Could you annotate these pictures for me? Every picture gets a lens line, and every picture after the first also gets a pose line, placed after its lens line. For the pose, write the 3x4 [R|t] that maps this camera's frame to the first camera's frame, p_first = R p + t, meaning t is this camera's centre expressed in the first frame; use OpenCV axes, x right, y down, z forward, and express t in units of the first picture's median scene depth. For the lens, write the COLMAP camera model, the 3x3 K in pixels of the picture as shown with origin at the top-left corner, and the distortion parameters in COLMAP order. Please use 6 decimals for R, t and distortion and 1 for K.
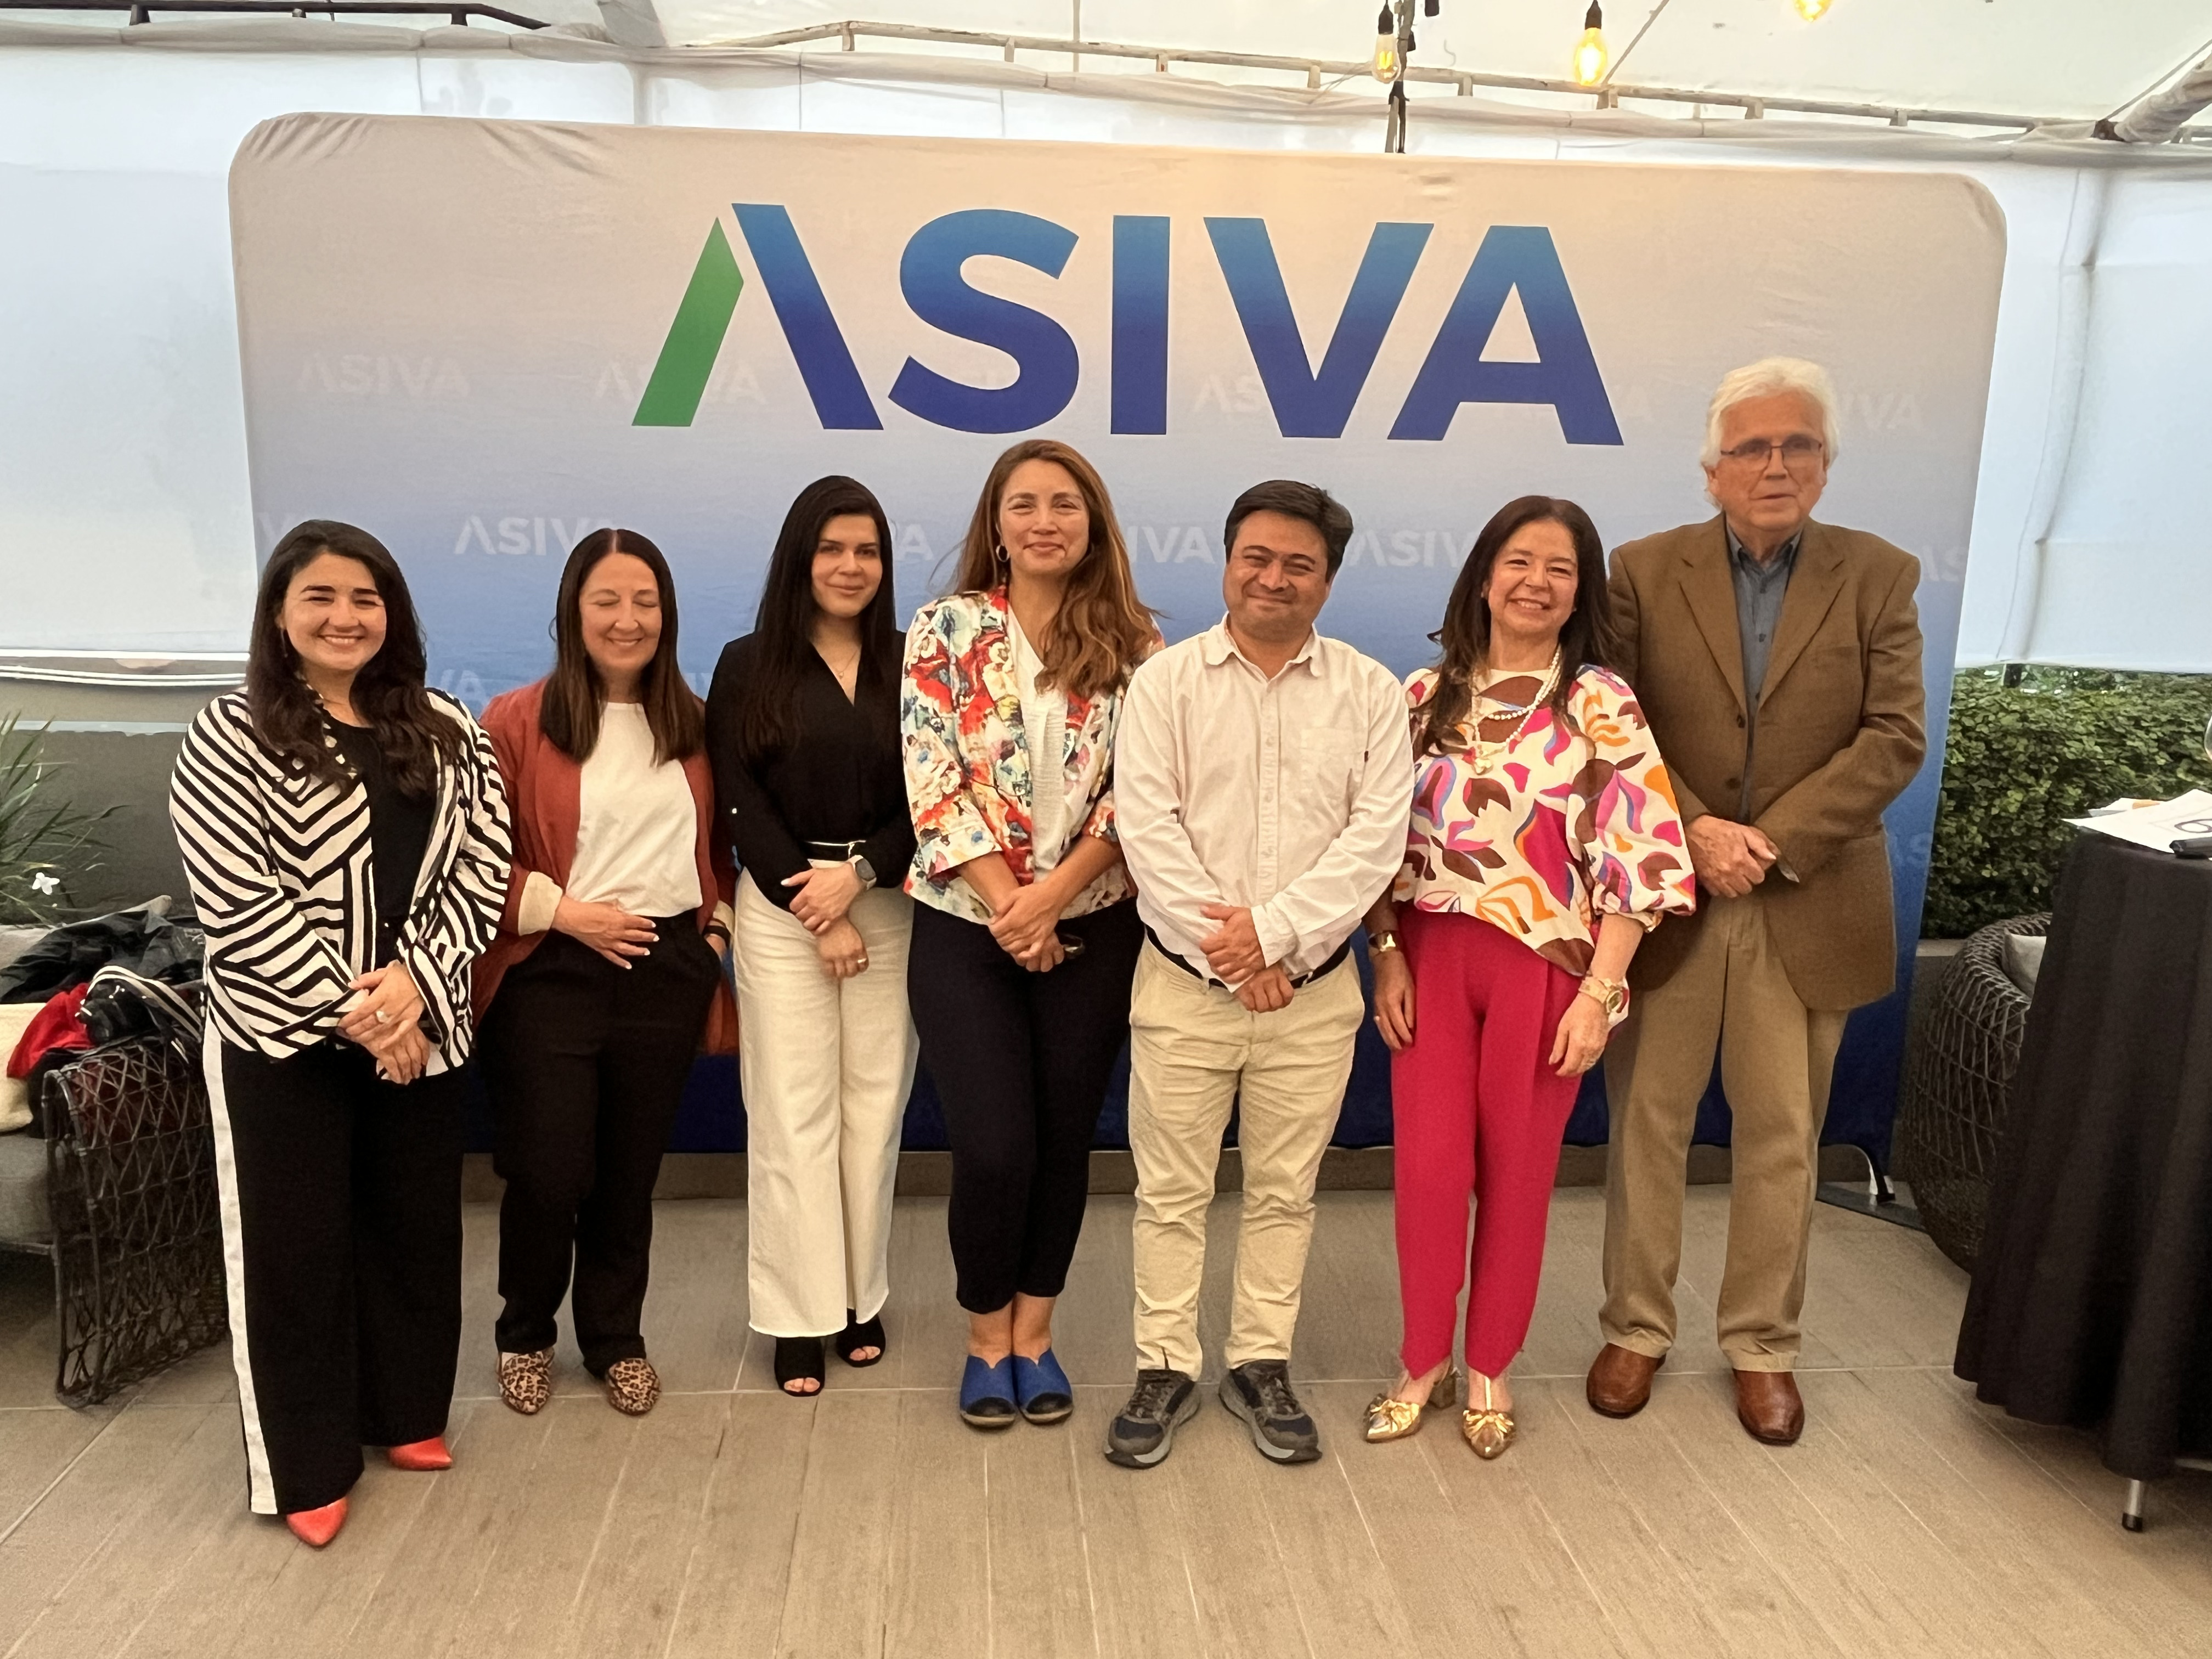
lens RADIAL K [[1656.4, 0, 1096.7], [0, 1656.4, 825.2], [0, 0, 1]] dist [-0.024314, 0.017570]
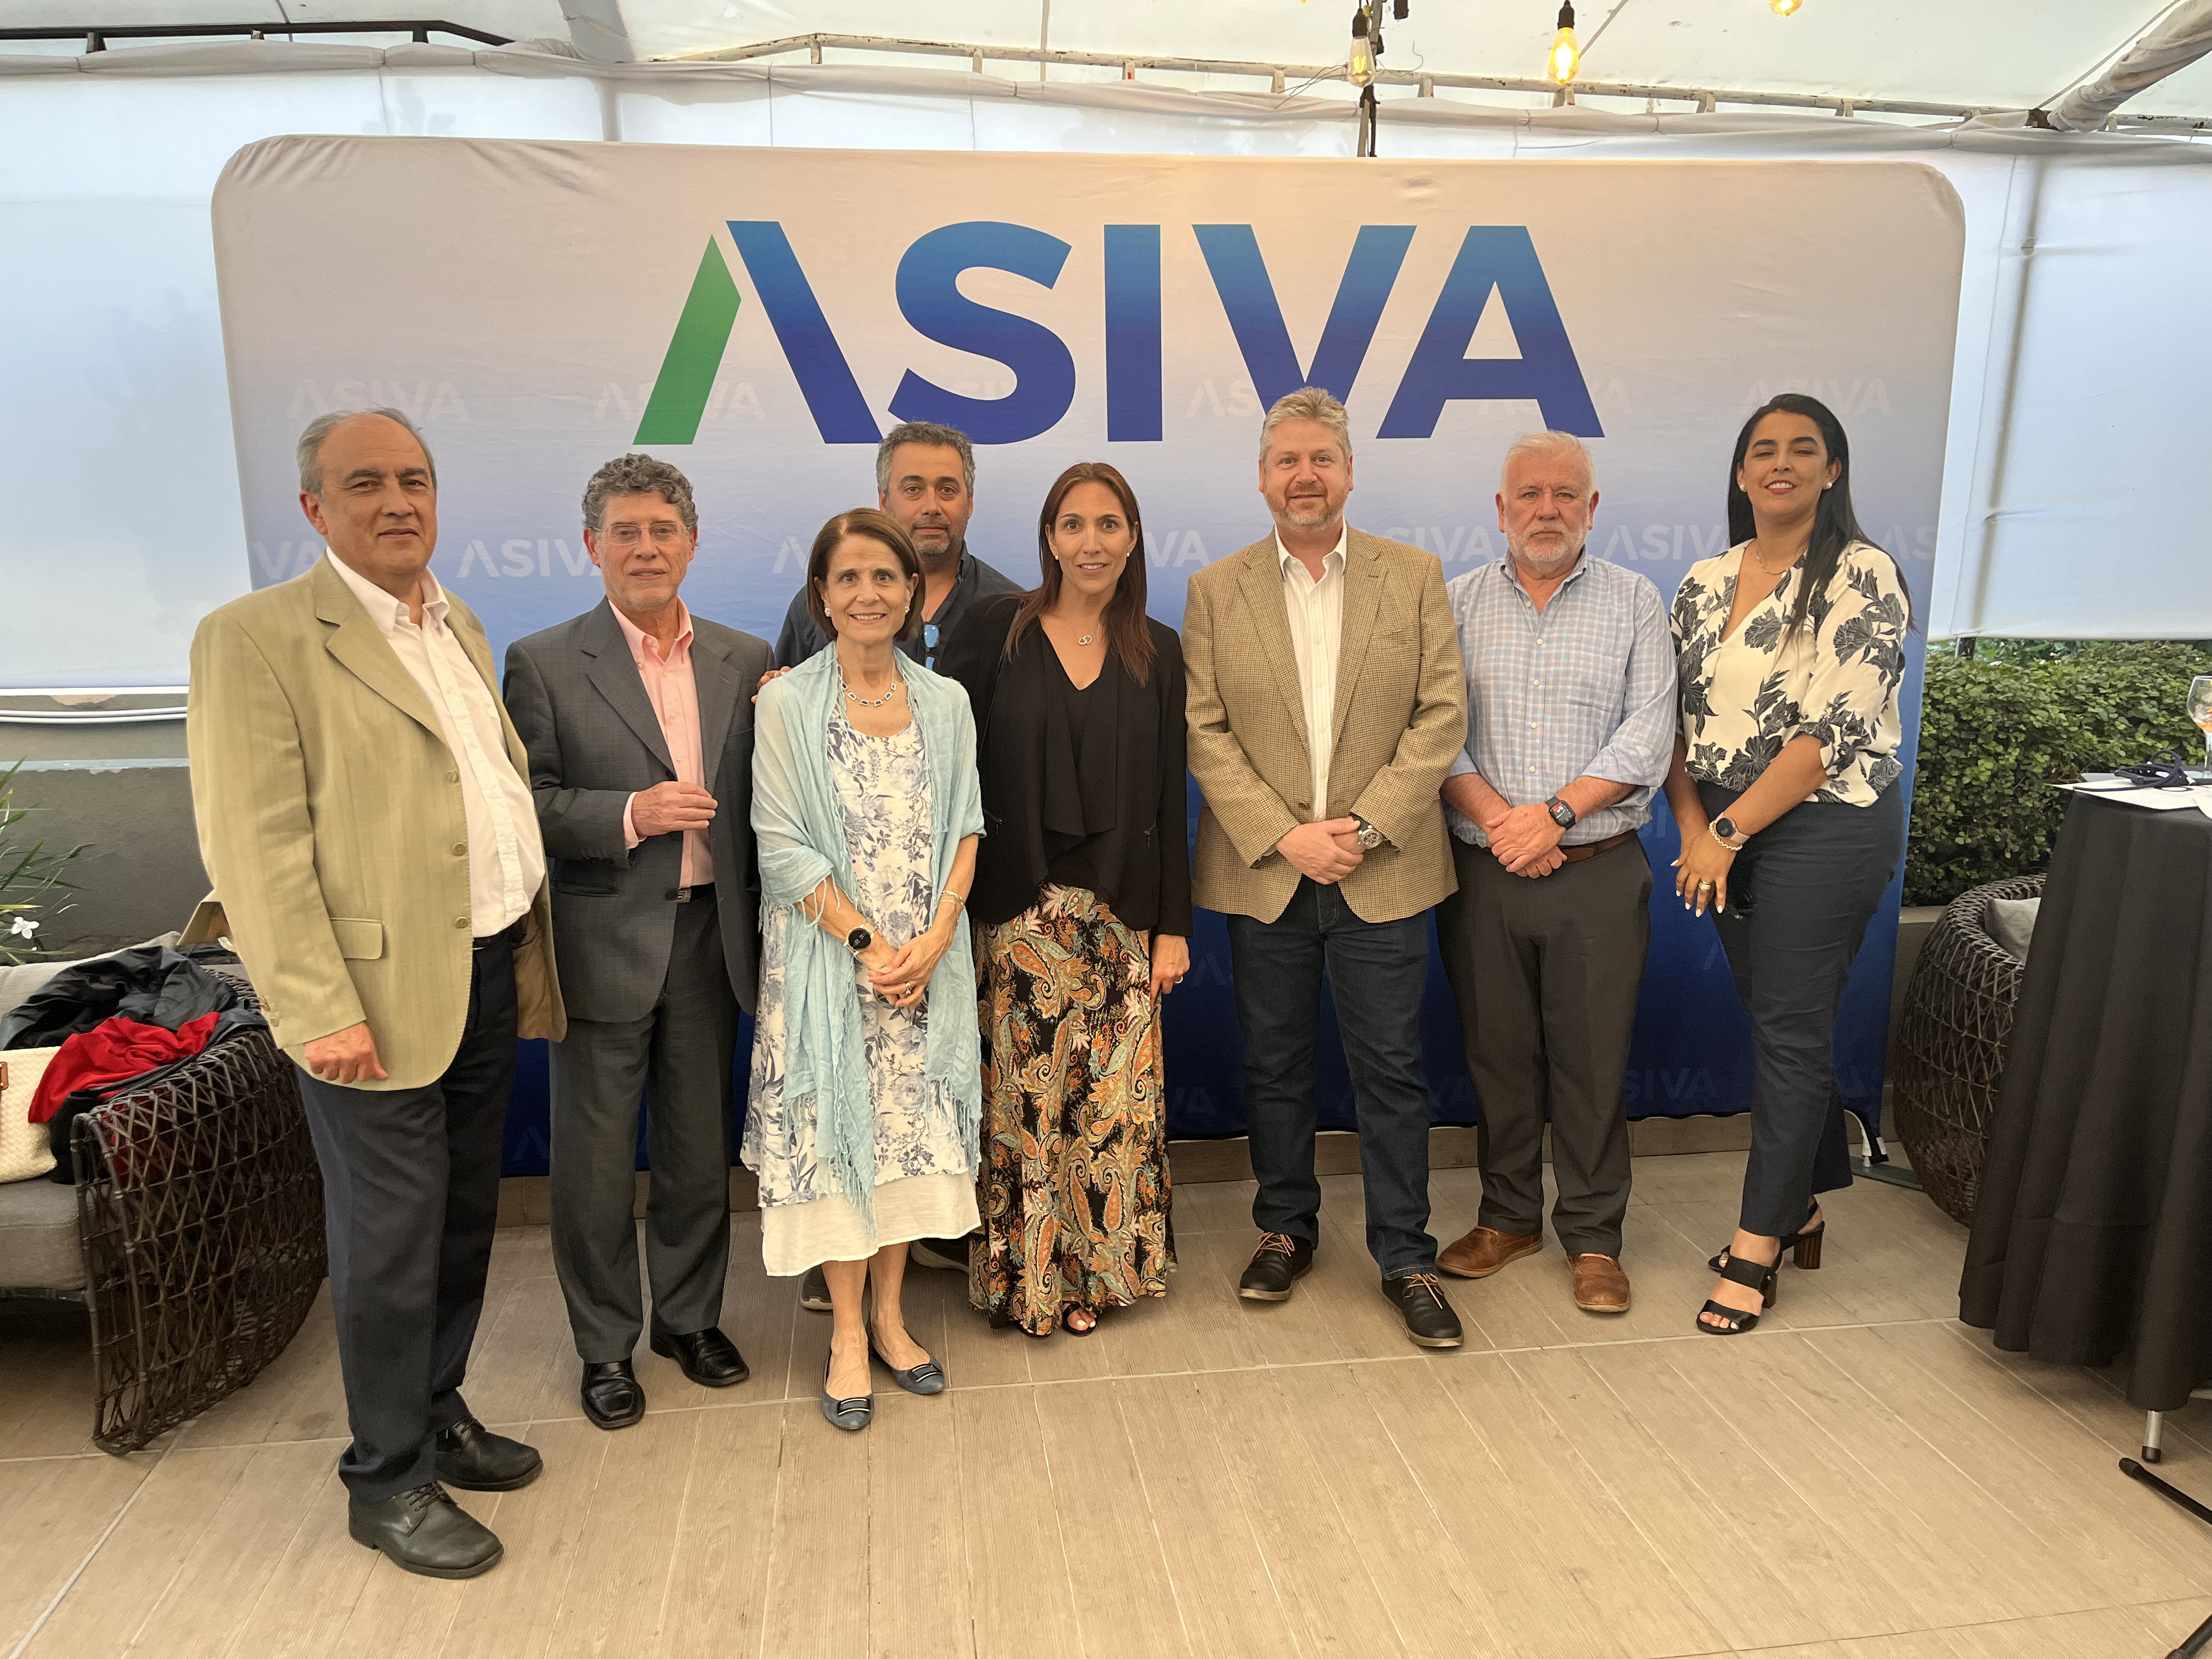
lens RADIAL K [[1647.5, 0, 1092.2], [0, 1647.5, 827.1], [0, 0, 1]] dist [0.037196, -0.052934]
pose [[0.998354, -0.037585, 0.043331, -0.055107], [0.037650, 0.999291, -0.000699, 0.001153], [-0.043274, 0.002329, 0.999061, -0.014960]]
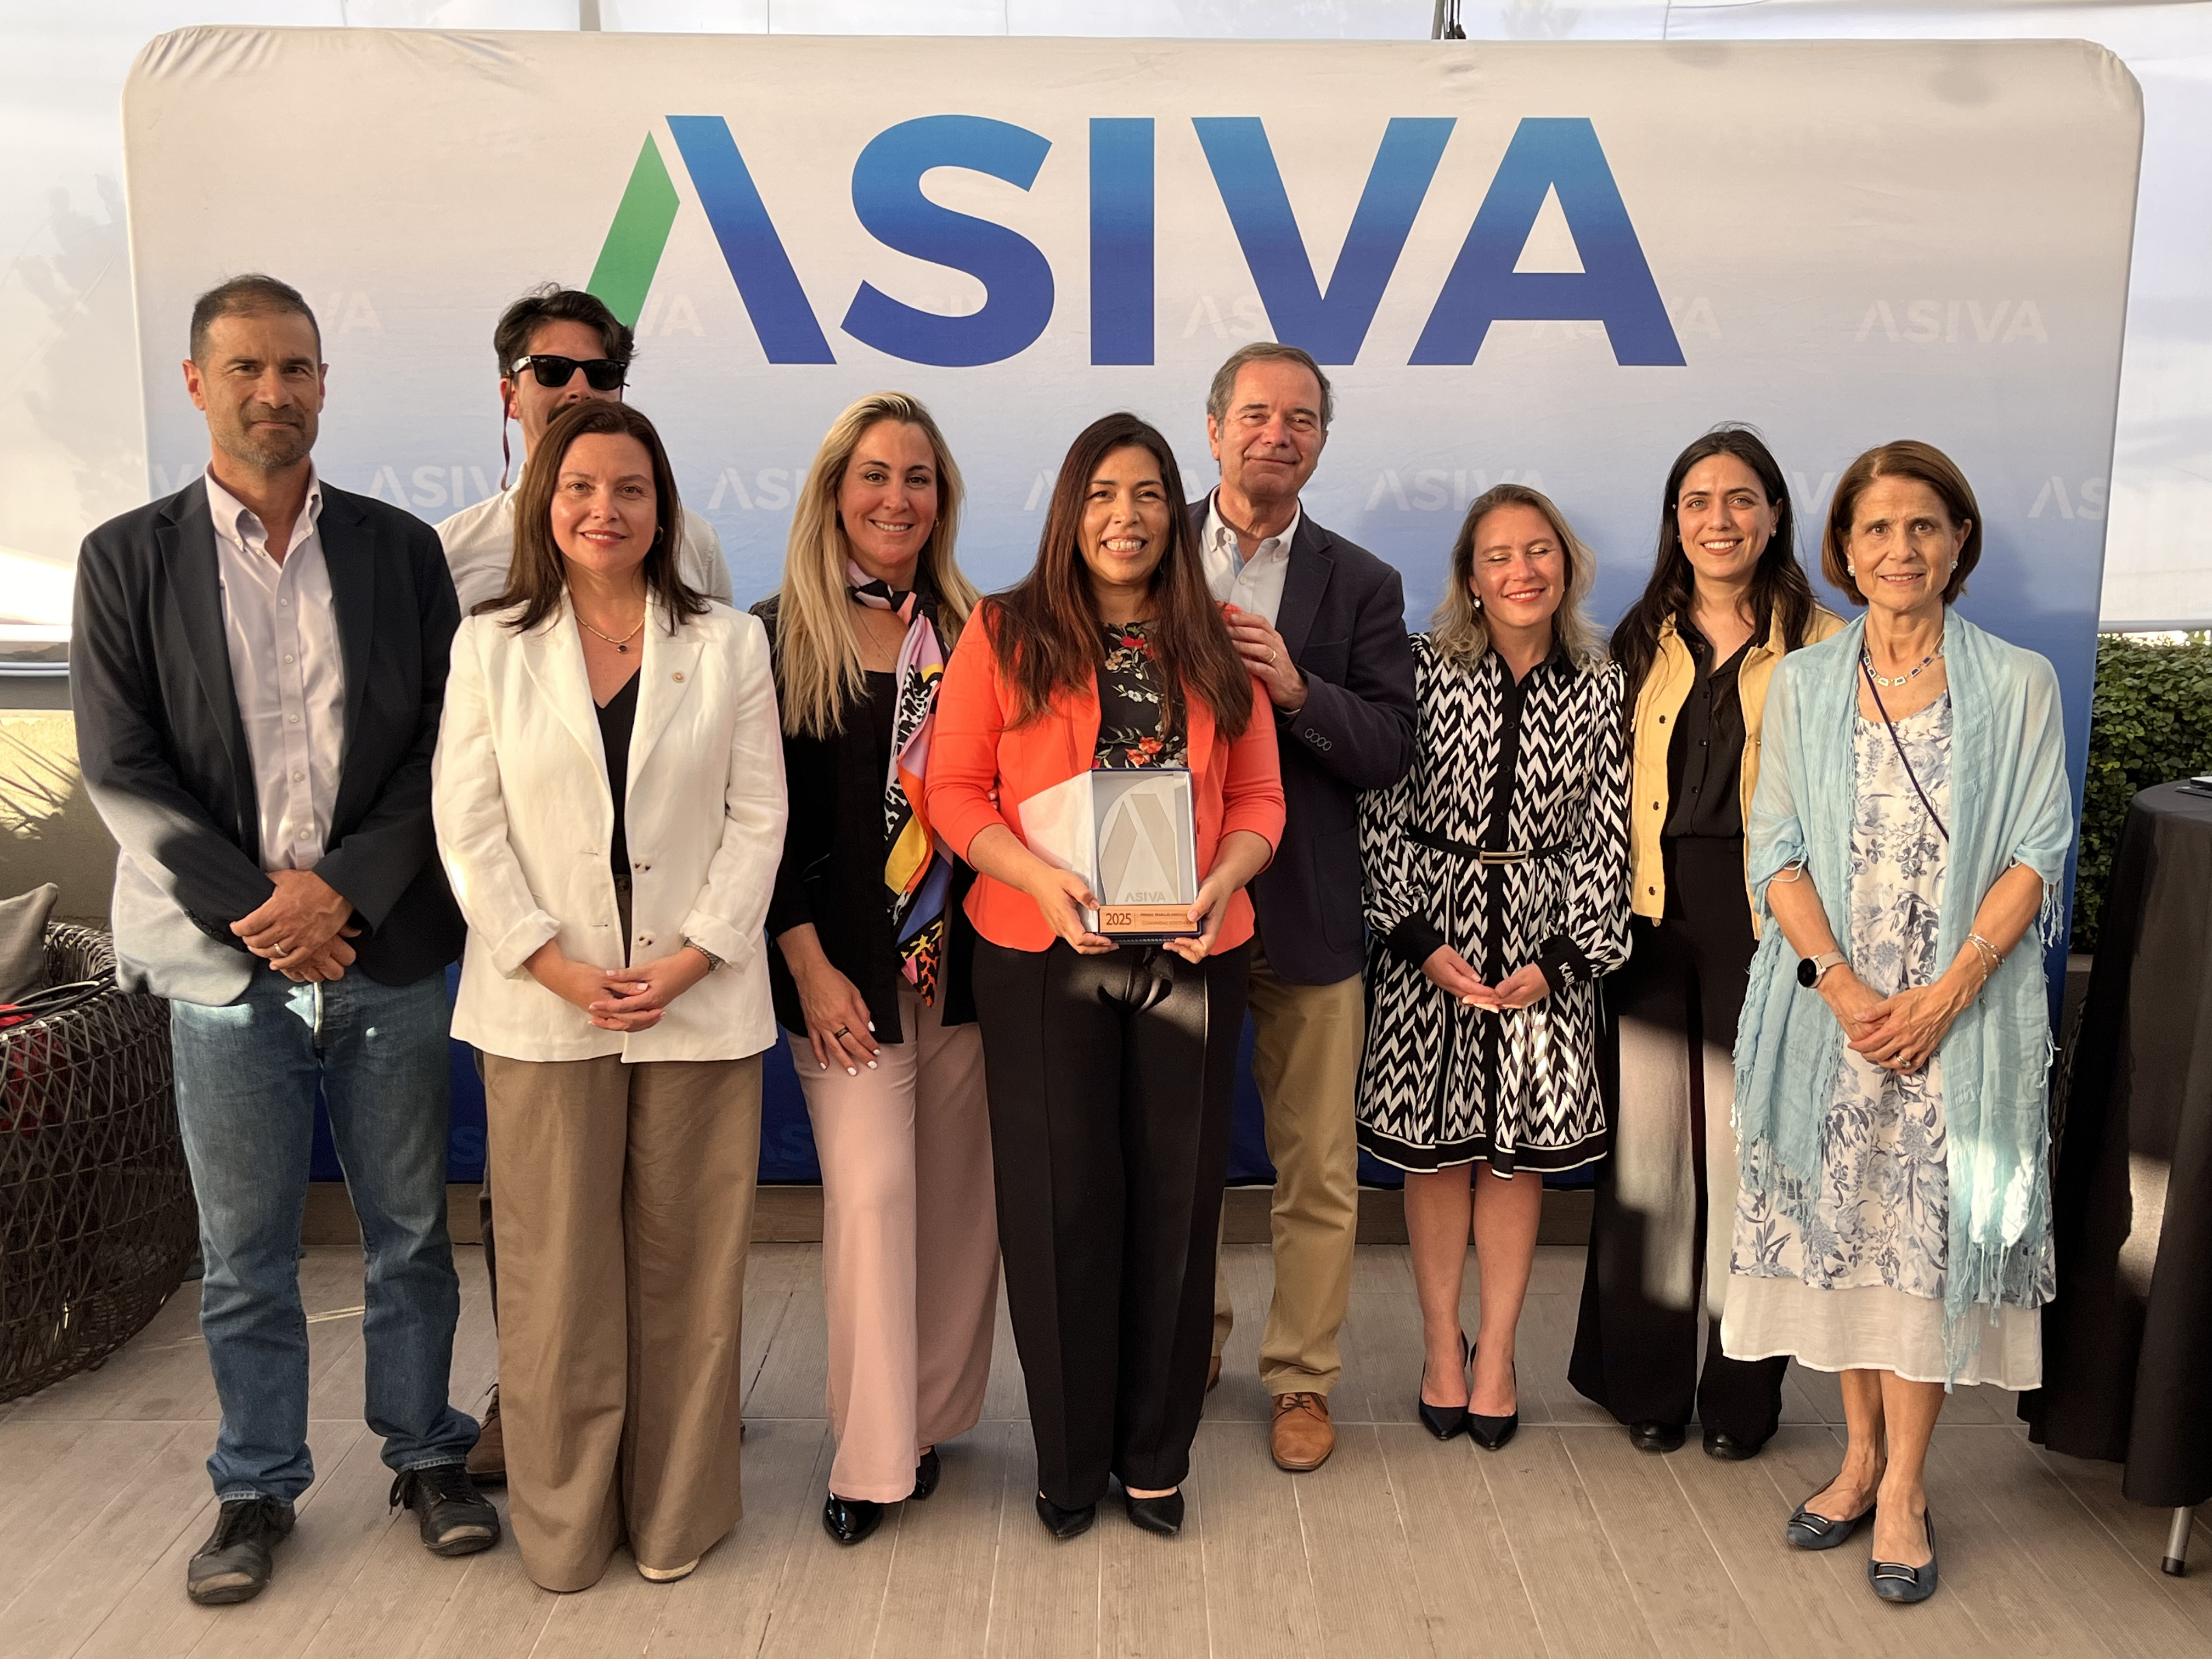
lens RADIAL K [[2318.7, 0, 1145.9], [0, 2318.7, 836.5], [0, 0, 1]] dist [0.013382, 0.000000]
pose [[0.997484, -0.001412, -0.070881, 0.126401], [-0.000003, 0.999801, -0.019960, 0.041035], [0.070895, 0.019910, 0.997285, -0.232639]]
